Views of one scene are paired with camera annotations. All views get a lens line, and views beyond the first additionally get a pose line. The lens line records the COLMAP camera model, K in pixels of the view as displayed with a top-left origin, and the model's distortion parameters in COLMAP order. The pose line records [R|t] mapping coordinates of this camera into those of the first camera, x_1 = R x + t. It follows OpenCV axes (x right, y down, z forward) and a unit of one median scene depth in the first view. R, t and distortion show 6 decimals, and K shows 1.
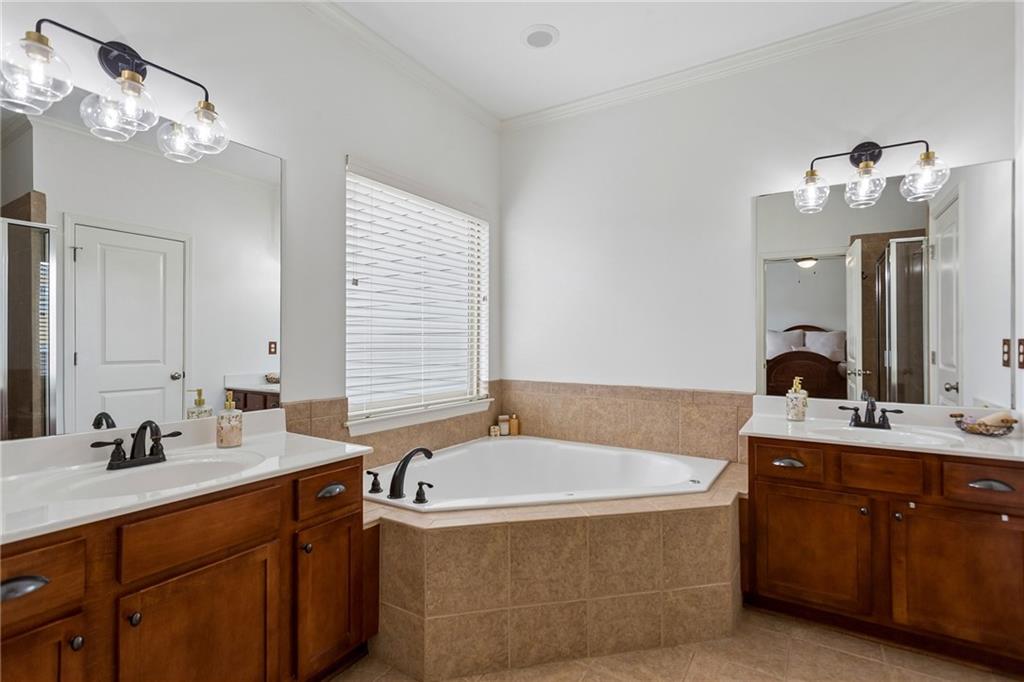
lens RADIAL K [[485.4, 0, 512.0], [0, 485.4, 341.0], [0, 0, 1]] dist [0.000356, 0.000220]
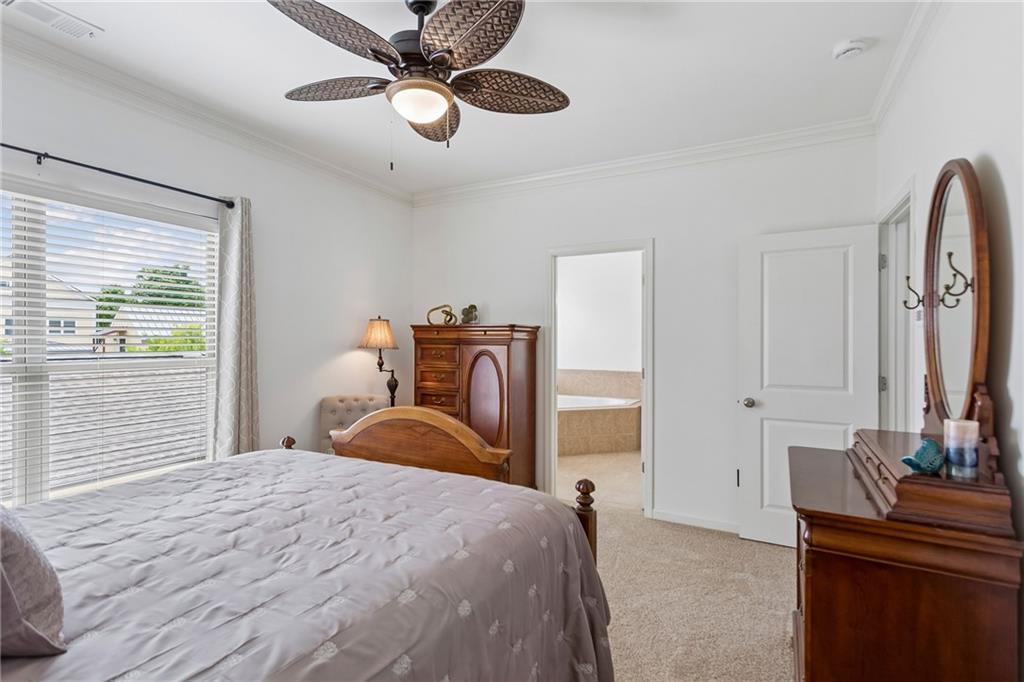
lens RADIAL K [[485.4, 0, 512.0], [0, 485.4, 341.0], [0, 0, 1]] dist [0.000356, 0.000220]
pose [[0.997509, -0.000034, 0.070544, -0.534036], [-0.000212, 0.999994, 0.003473, -0.083960], [-0.070543, -0.003480, 0.997503, -1.964029]]
